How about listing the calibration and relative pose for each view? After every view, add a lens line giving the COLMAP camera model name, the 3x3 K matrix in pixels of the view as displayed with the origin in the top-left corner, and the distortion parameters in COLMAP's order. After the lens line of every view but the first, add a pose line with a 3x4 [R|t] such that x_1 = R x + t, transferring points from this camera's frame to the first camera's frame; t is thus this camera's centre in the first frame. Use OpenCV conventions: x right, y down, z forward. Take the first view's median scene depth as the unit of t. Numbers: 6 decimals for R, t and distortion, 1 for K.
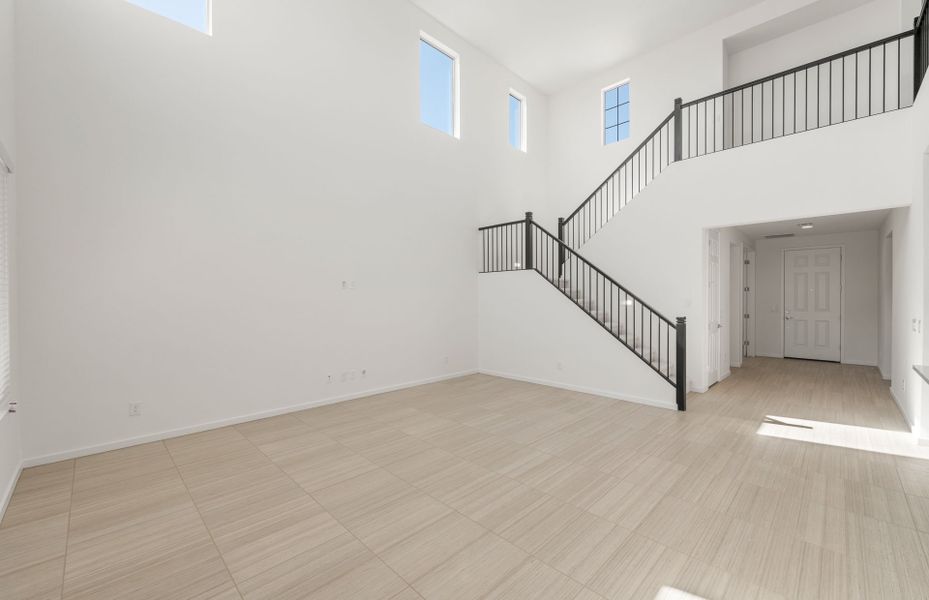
lens RADIAL K [[372.0, 0, 462.0], [0, 372.0, 303.6], [0, 0, 1]] dist [-0.009489, -0.000491]
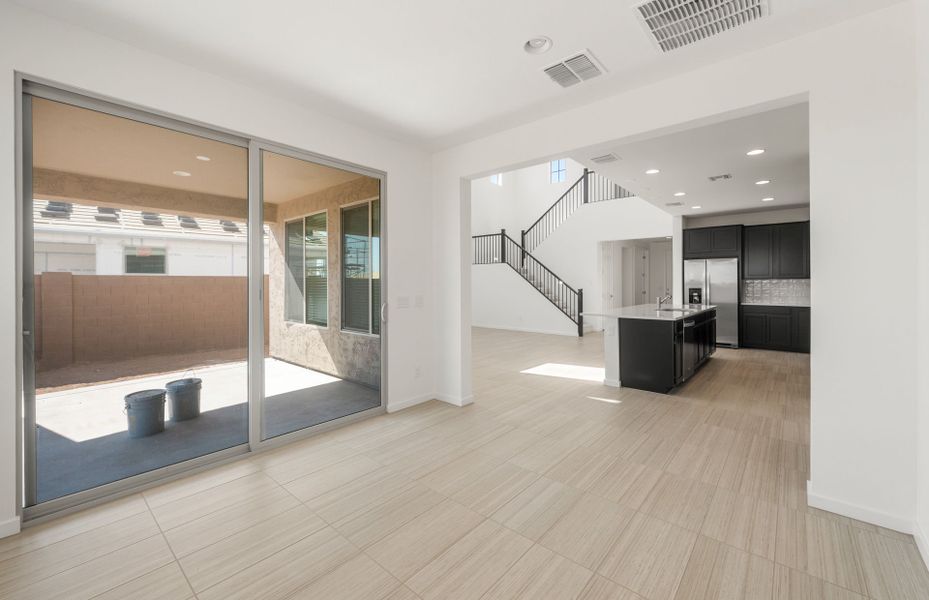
lens RADIAL K [[372.0, 0, 465.8], [0, 372.0, 284.1], [0, 0, 1]] dist [-0.009489, -0.000491]
pose [[0.996976, 0.001553, 0.077691, -0.128921], [-0.000402, 0.999890, -0.014829, 0.031268], [-0.077706, 0.014753, 0.996867, -0.711128]]
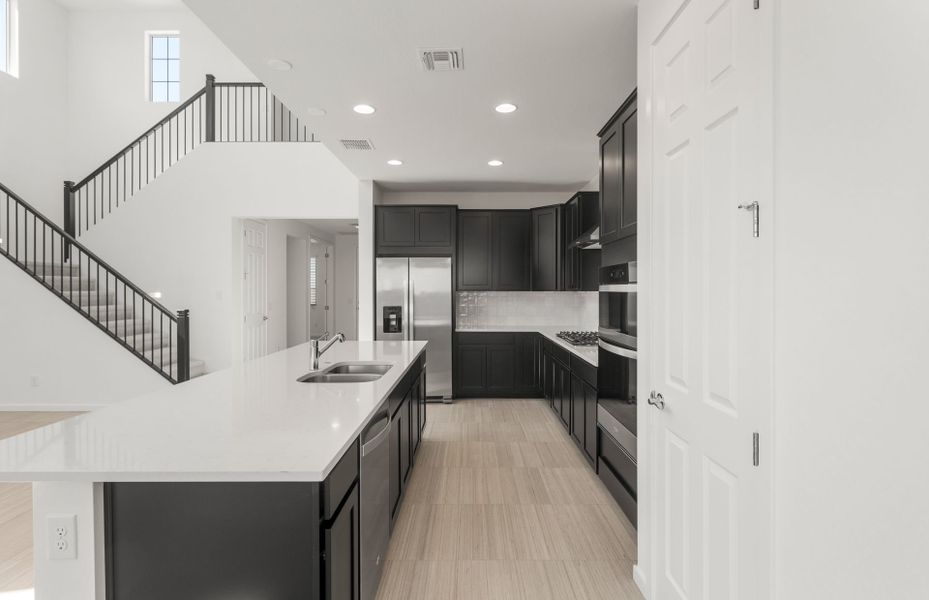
lens RADIAL K [[452.0, 0, 471.6], [0, 452.0, 292.6], [0, 0, 1]] dist [-0.004835, -0.000522]
pose [[0.693545, -0.001267, 0.720412, 0.215487], [0.010301, 0.999914, -0.008158, 0.007258], [-0.720339, 0.013079, 0.693499, -0.240981]]
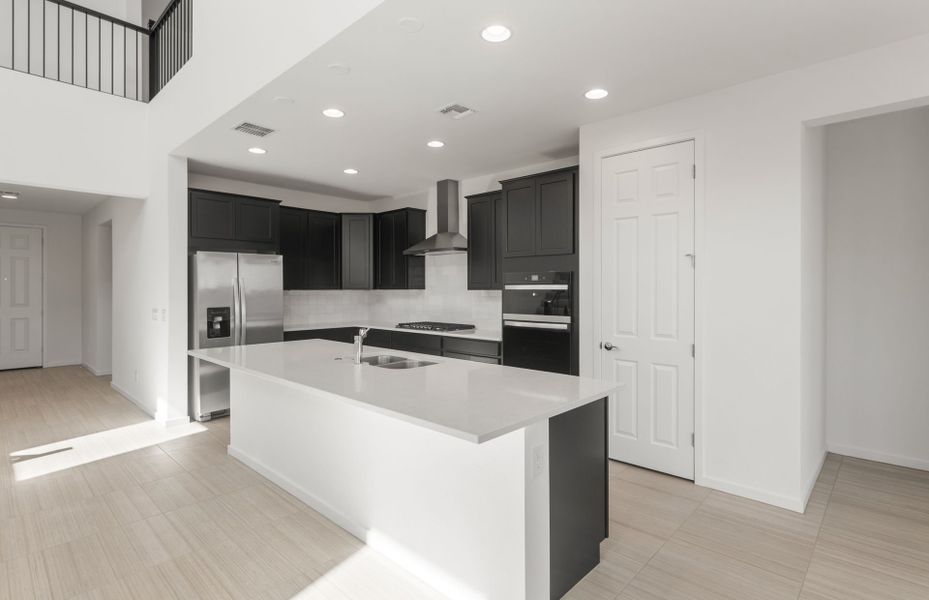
lens RADIAL K [[452.0, 0, 479.0], [0, 452.0, 289.9], [0, 0, 1]] dist [-0.004835, -0.000522]
pose [[-0.061702, -0.003075, 0.998090, -0.066792], [0.019056, 0.999809, 0.004258, 0.000081], [-0.997913, 0.019282, -0.061632, 0.103774]]
